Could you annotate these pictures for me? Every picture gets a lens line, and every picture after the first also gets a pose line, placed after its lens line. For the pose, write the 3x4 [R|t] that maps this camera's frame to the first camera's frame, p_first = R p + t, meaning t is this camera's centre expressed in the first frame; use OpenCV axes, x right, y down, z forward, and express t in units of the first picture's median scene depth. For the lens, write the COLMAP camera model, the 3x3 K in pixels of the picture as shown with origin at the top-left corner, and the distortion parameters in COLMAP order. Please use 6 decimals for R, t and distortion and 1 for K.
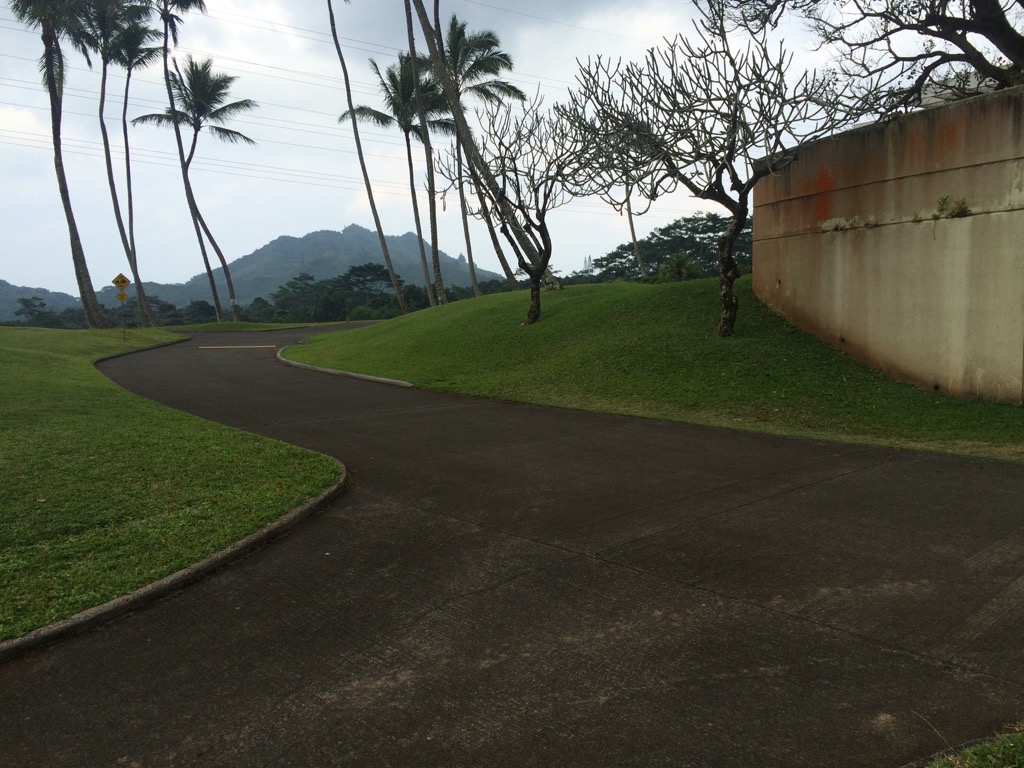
lens RADIAL K [[876.8, 0, 511.4], [0, 876.8, 380.8], [0, 0, 1]] dist [0.083023, -0.118229]
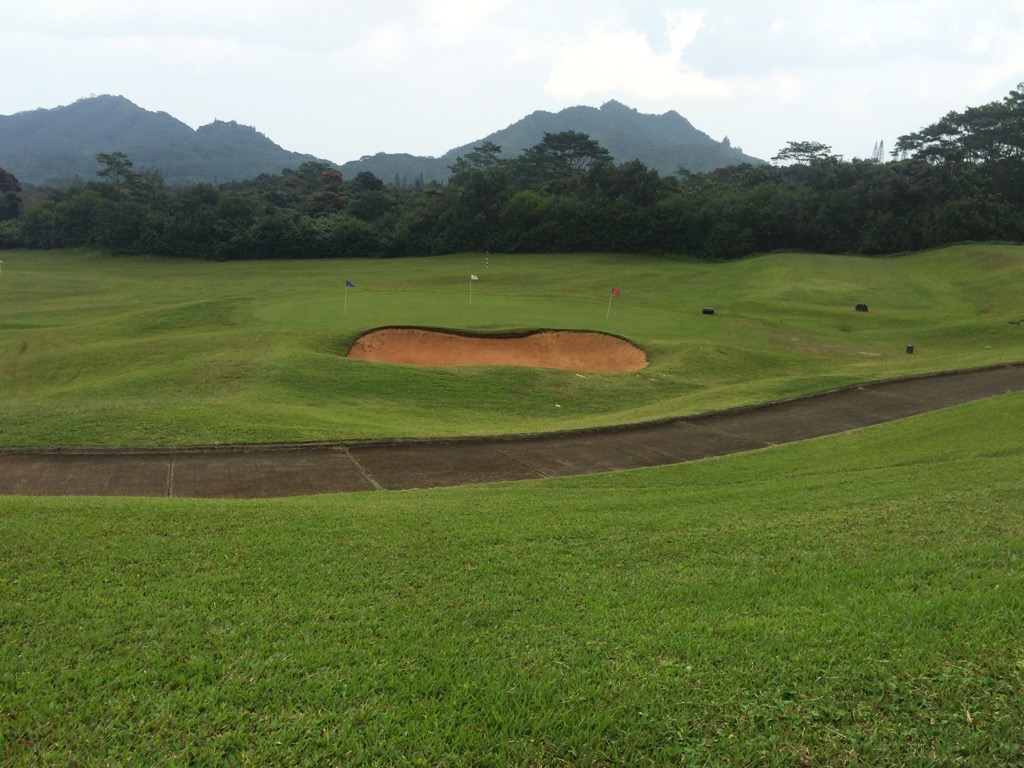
lens RADIAL K [[888.8, 0, 506.5], [0, 888.8, 370.0], [0, 0, 1]] dist [0.079391, -0.094794]
pose [[0.956842, 0.111017, -0.268567, 0.011308], [-0.079831, 0.989015, 0.124408, -0.024087], [0.279428, -0.097598, 0.955193, 0.247901]]
